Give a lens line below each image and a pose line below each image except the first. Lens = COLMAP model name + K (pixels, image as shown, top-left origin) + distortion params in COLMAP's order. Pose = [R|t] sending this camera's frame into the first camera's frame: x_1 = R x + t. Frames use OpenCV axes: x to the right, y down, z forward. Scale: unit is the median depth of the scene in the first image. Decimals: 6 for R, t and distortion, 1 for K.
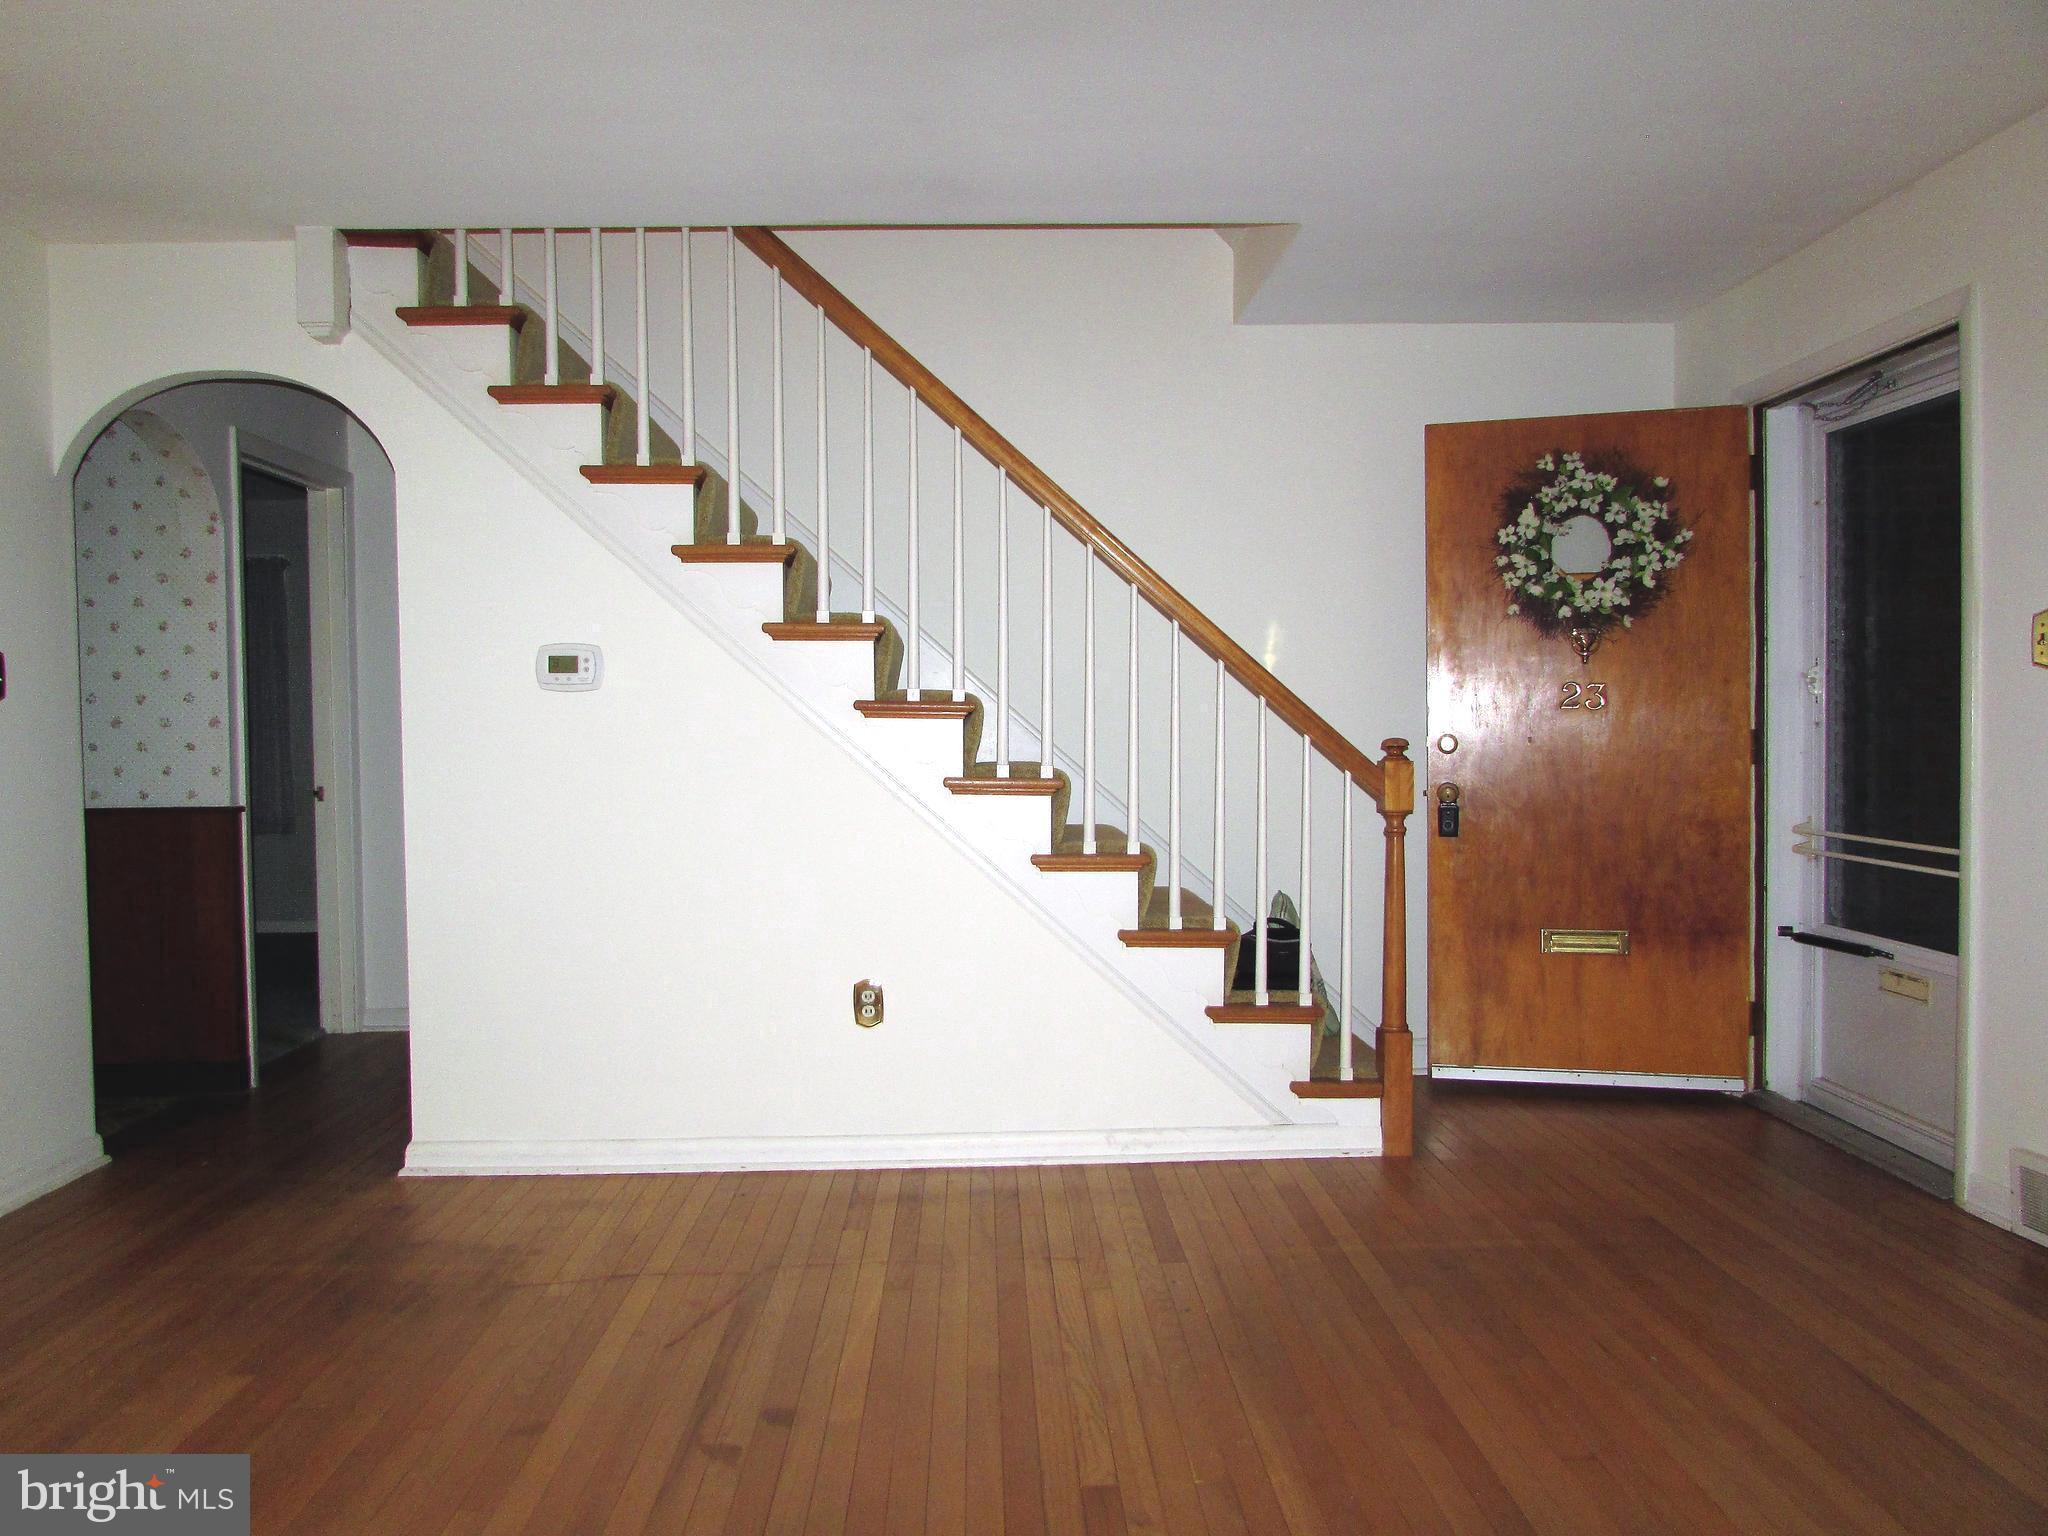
lens RADIAL K [[1465.2, 0, 1024.1], [0, 1465.2, 772.8], [0, 0, 1]] dist [-0.026723, -0.009190]
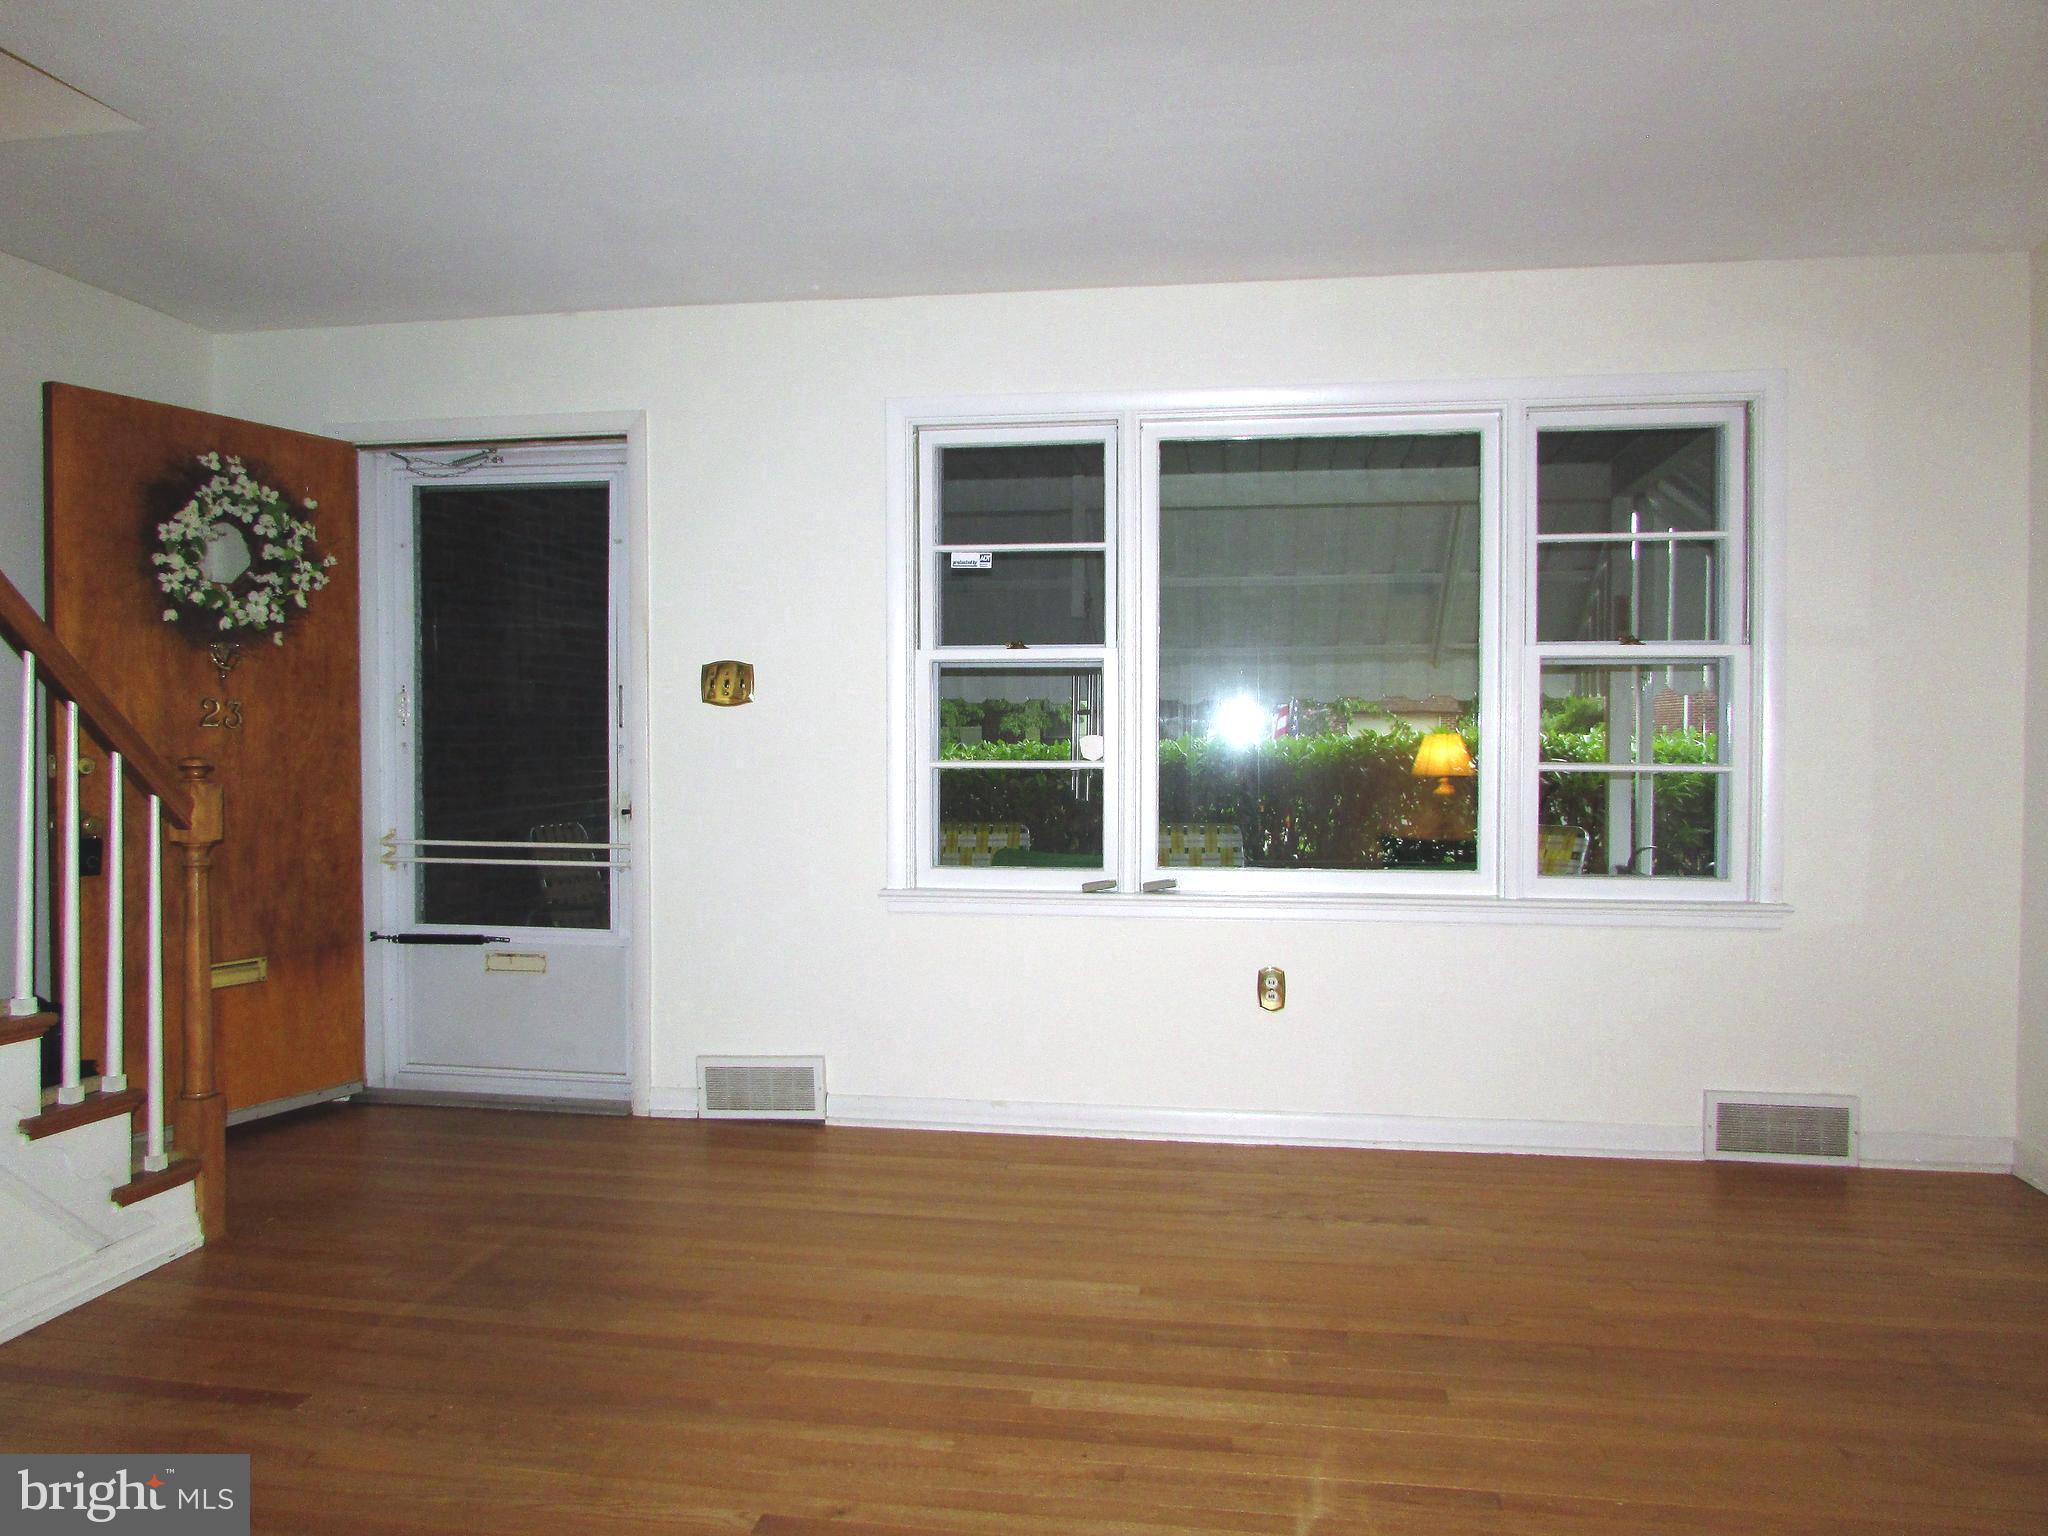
lens RADIAL K [[1465.2, 0, 1025.5], [0, 1465.2, 762.6], [0, 0, 1]] dist [-0.026723, -0.009190]
pose [[0.167891, -0.007608, 0.985776, -0.467920], [0.020491, 0.999781, 0.004226, -0.014160], [-0.985593, 0.019490, 0.168010, 0.340588]]
